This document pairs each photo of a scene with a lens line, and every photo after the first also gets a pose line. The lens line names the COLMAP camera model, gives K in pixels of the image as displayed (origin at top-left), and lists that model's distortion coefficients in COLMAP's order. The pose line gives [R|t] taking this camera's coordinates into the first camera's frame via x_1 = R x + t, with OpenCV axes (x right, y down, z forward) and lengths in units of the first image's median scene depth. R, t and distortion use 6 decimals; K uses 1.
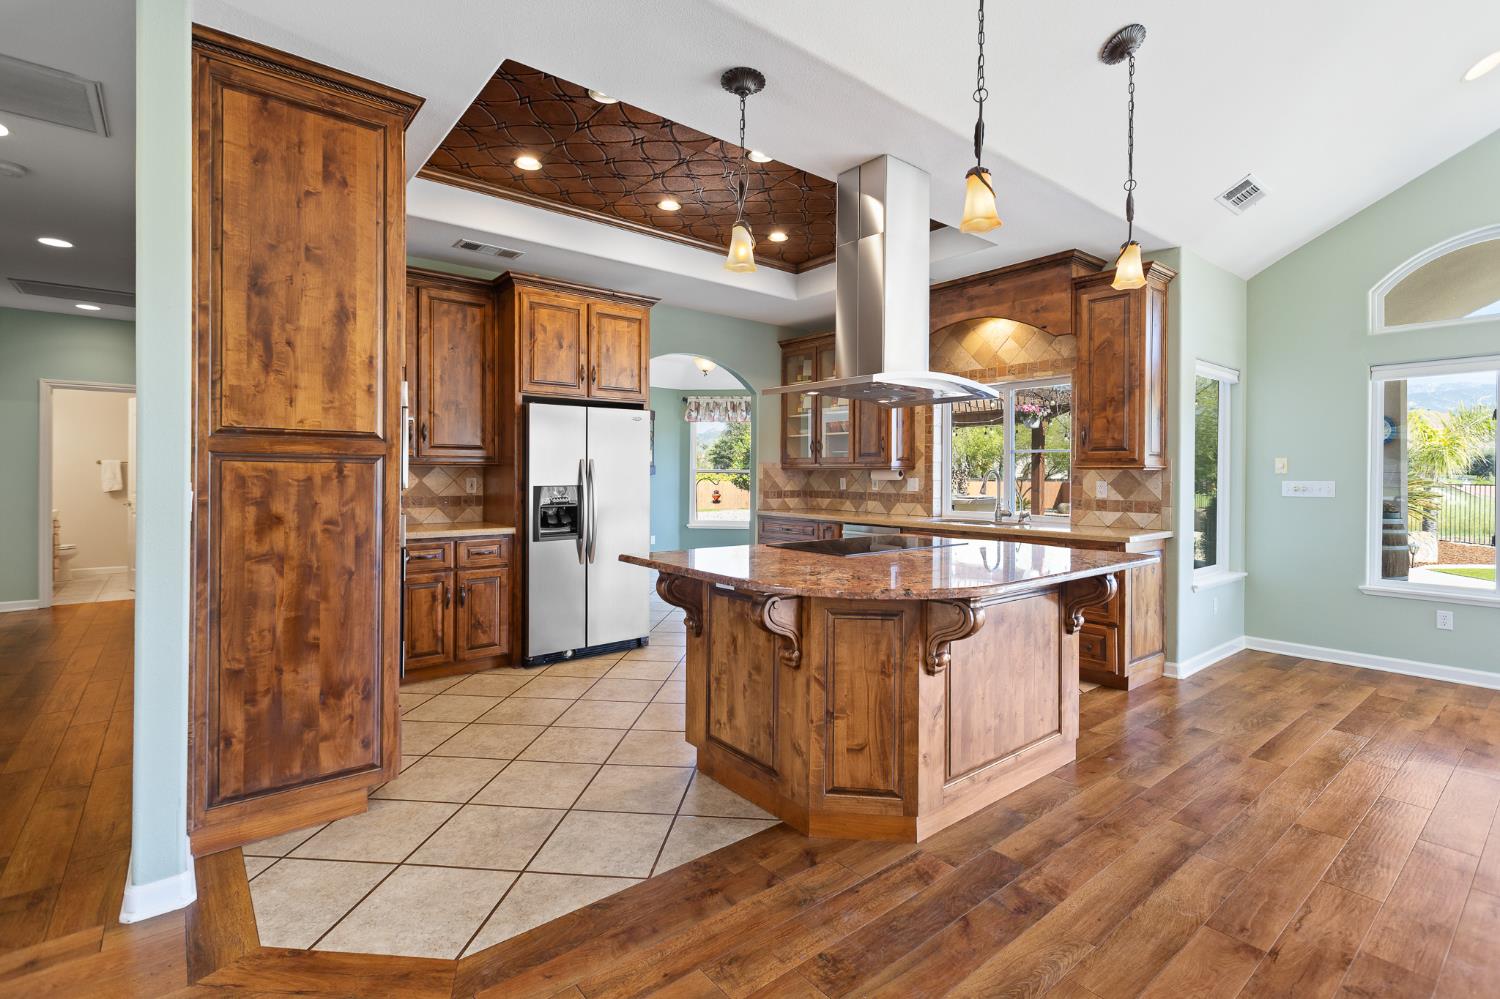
lens RADIAL K [[690.8, 0, 752.4], [0, 690.8, 477.1], [0, 0, 1]] dist [0.002661, 0.000245]
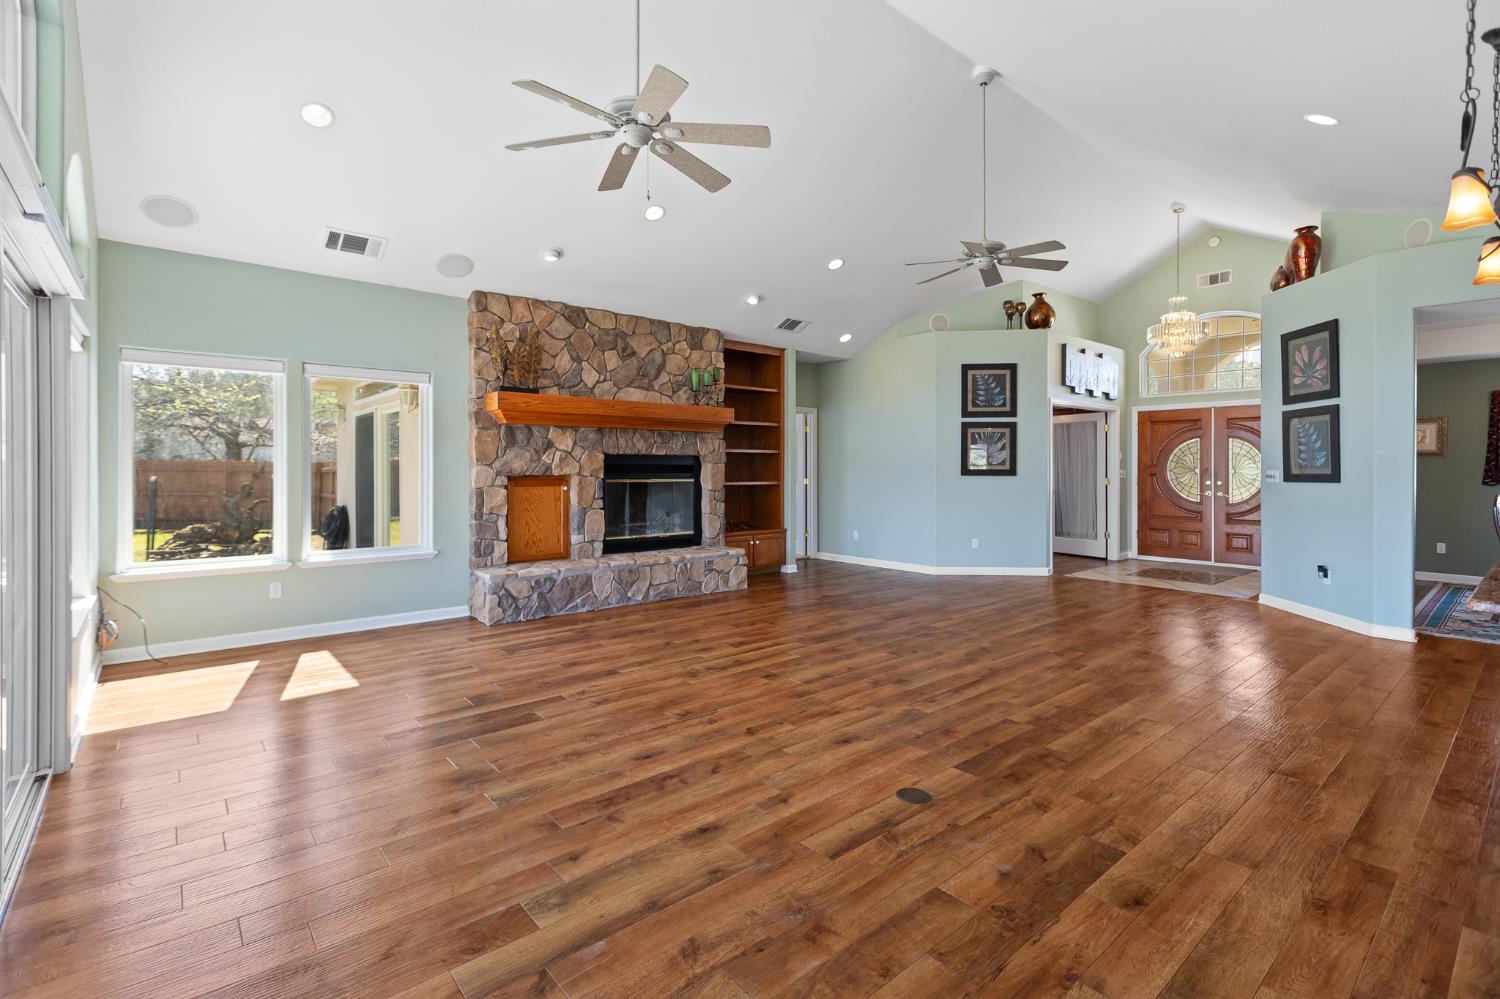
lens RADIAL K [[680.4, 0, 751.1], [0, 680.4, 467.0], [0, 0, 1]] dist [0.002333, 0.000058]
pose [[-0.999826, -0.005711, -0.017777, 1.367809], [-0.005803, 0.999970, 0.005121, -0.005381], [0.017747, 0.005223, -0.999829, 1.758041]]
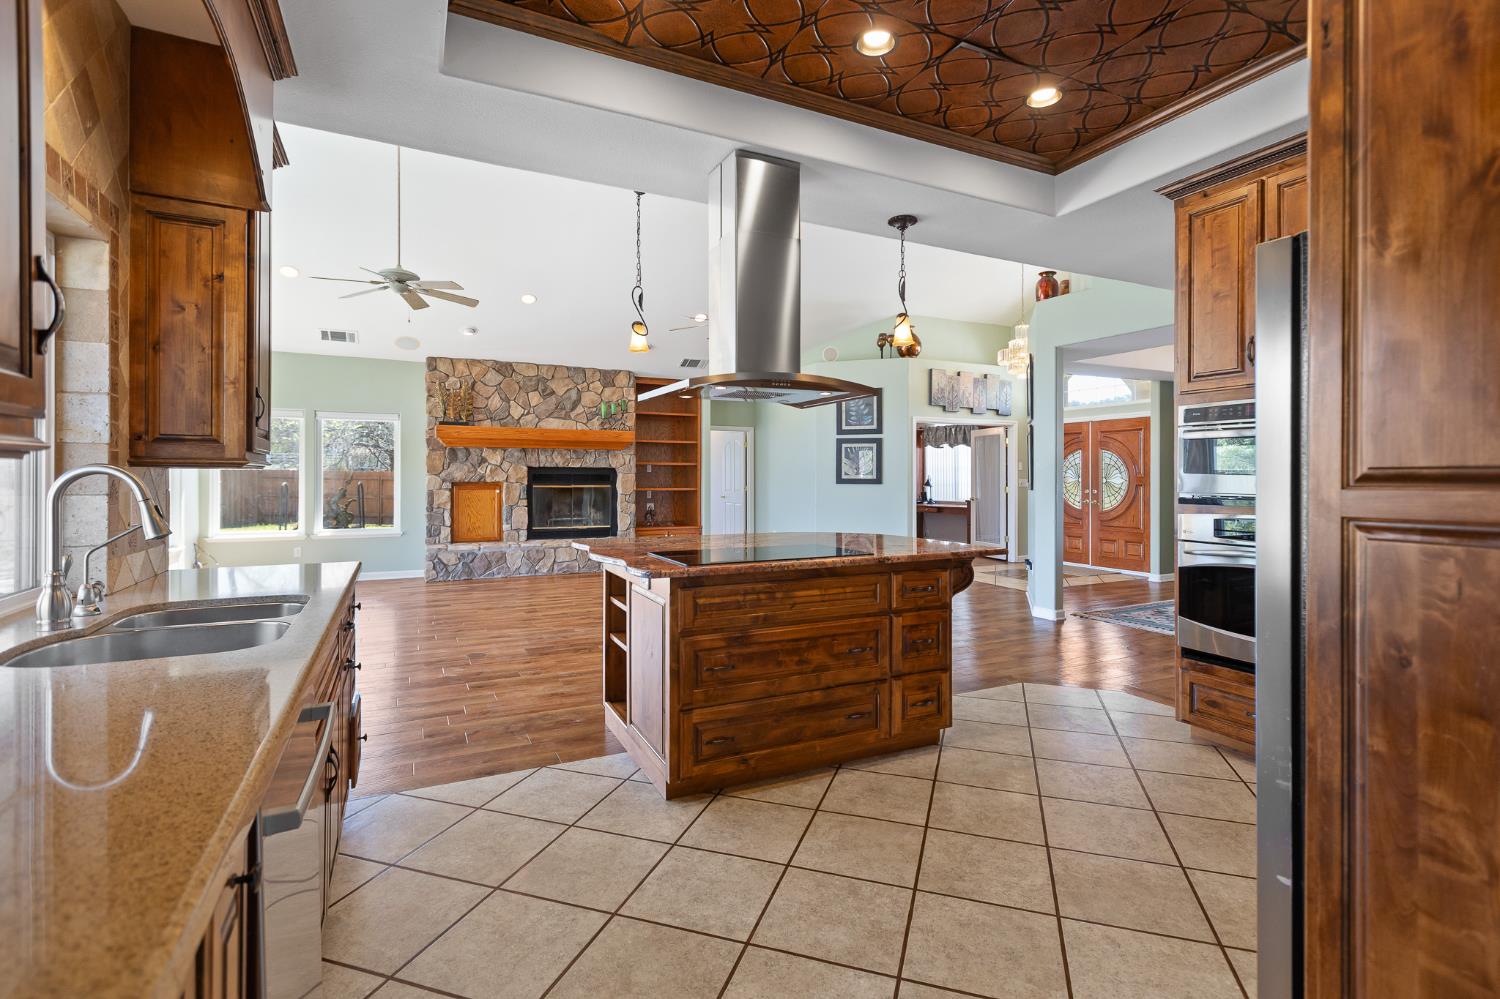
lens RADIAL K [[690.8, 0, 752.4], [0, 690.8, 477.1], [0, 0, 1]] dist [0.002661, 0.000245]
pose [[-0.974055, -0.007000, 0.226202, -0.039104], [-0.005242, 0.999951, 0.008372, -0.020365], [-0.226250, 0.006969, -0.974044, 2.413353]]
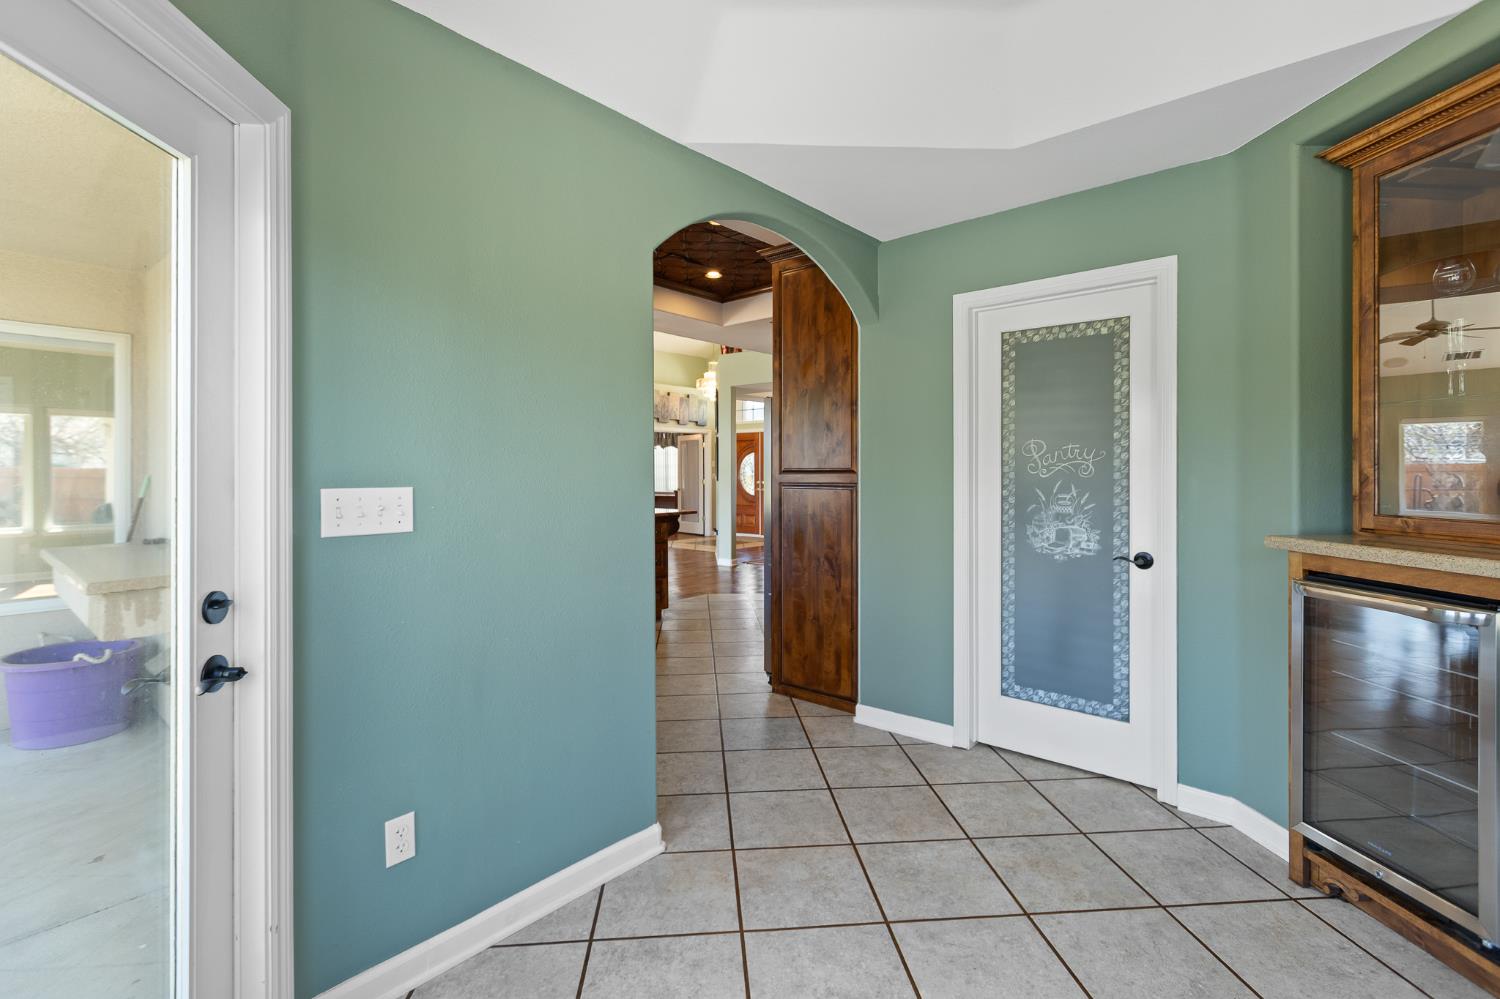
lens RADIAL K [[681.0, 0, 745.5], [0, 681.0, 471.4], [0, 0, 1]] dist [0.001024, 0.000089]
pose [[-0.984288, -0.004847, -0.176504, 0.038925], [-0.005685, 0.999975, 0.004242, -0.023945], [0.176479, 0.005179, -0.984291, 3.390362]]
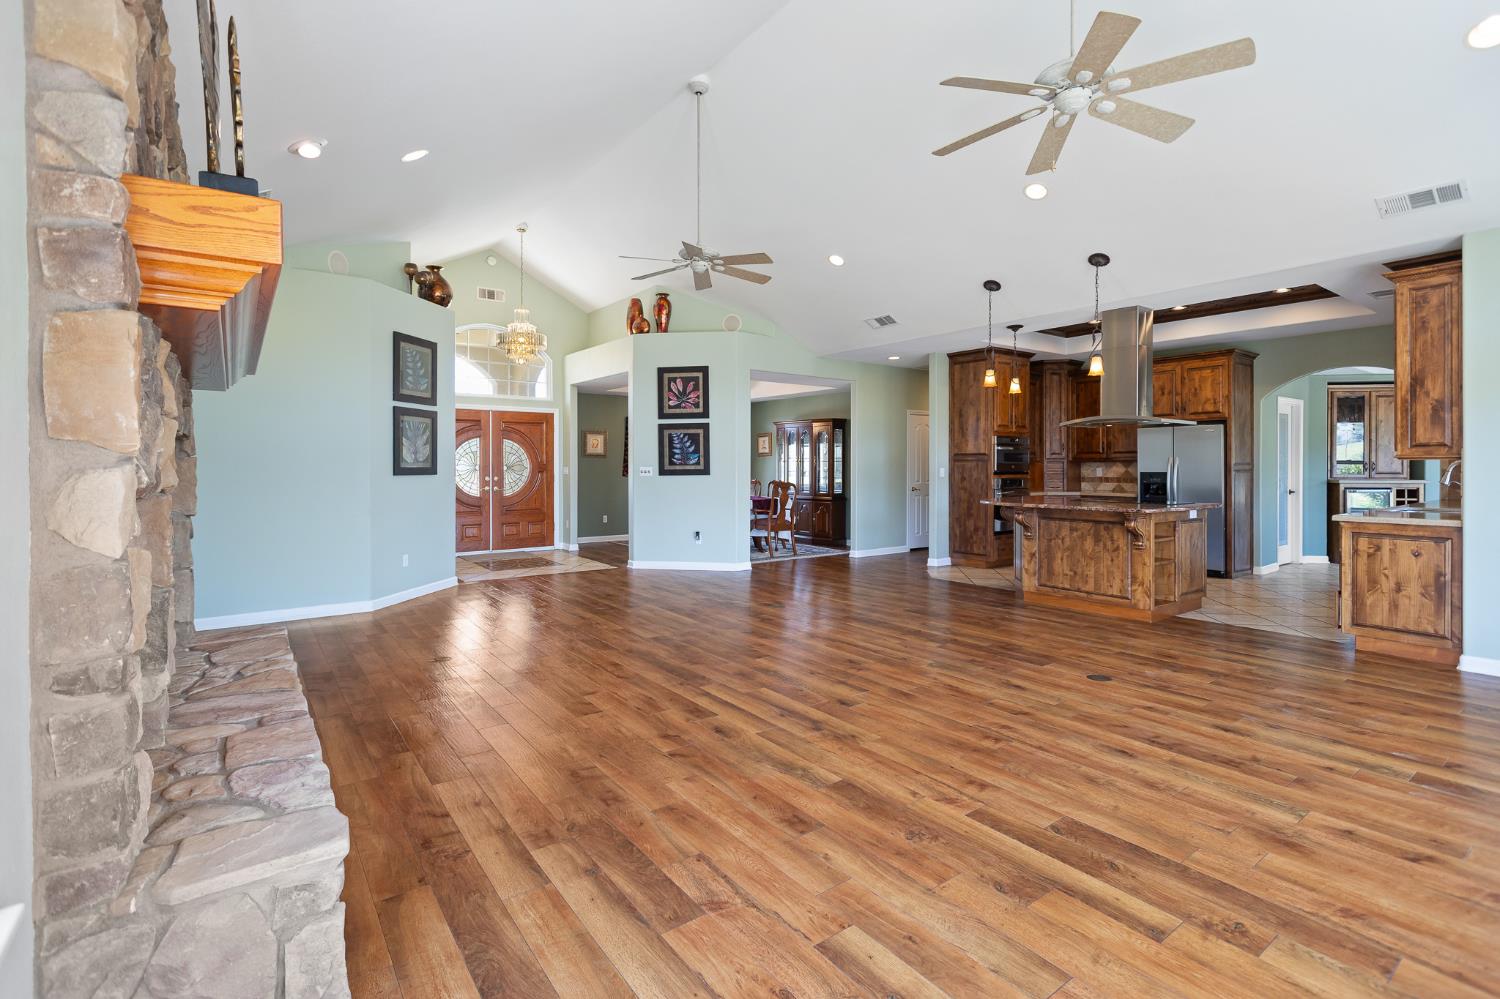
lens RADIAL K [[696.4, 0, 746.1], [0, 696.4, 465.5], [0, 0, 1]] dist [-0.000773, -0.000667]
pose [[-0.057905, -0.004529, -0.998312, 2.718549], [-0.005001, 0.999978, -0.004247, 0.014388], [0.998310, 0.004746, -0.057927, 0.059312]]
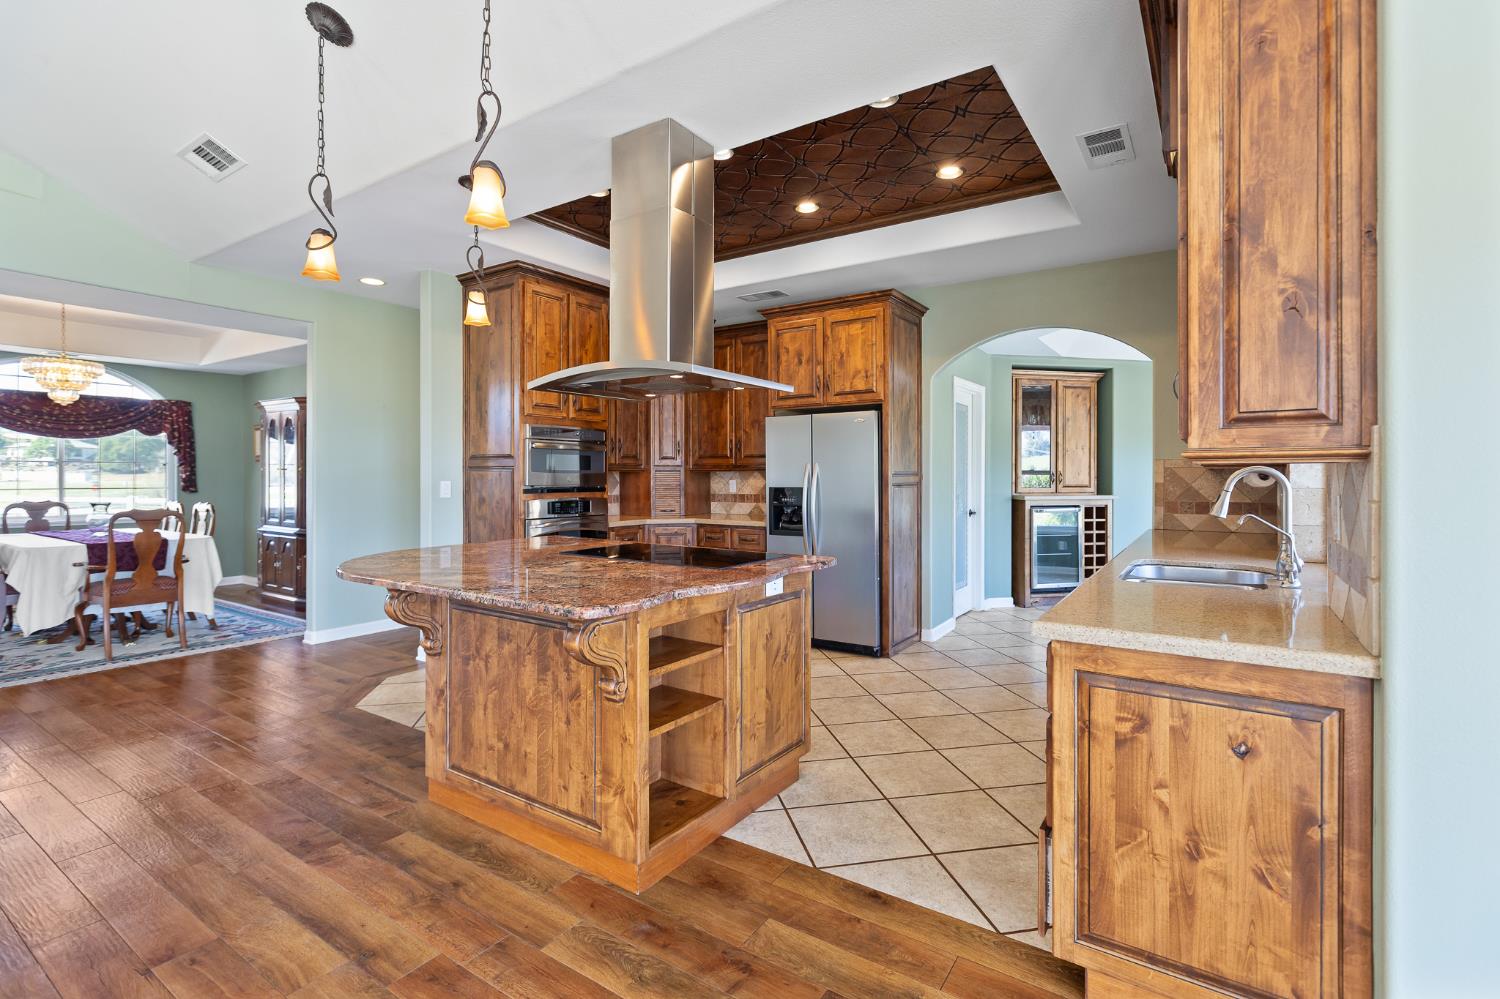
lens RADIAL K [[695.0, 0, 768.4], [0, 695.0, 474.5], [0, 0, 1]] dist [0.001515, 0.000185]
pose [[0.299691, -0.006140, -0.954016, 1.347636], [-0.003113, 0.999968, -0.007413, -0.000096], [0.954031, 0.005192, 0.299663, 1.064596]]
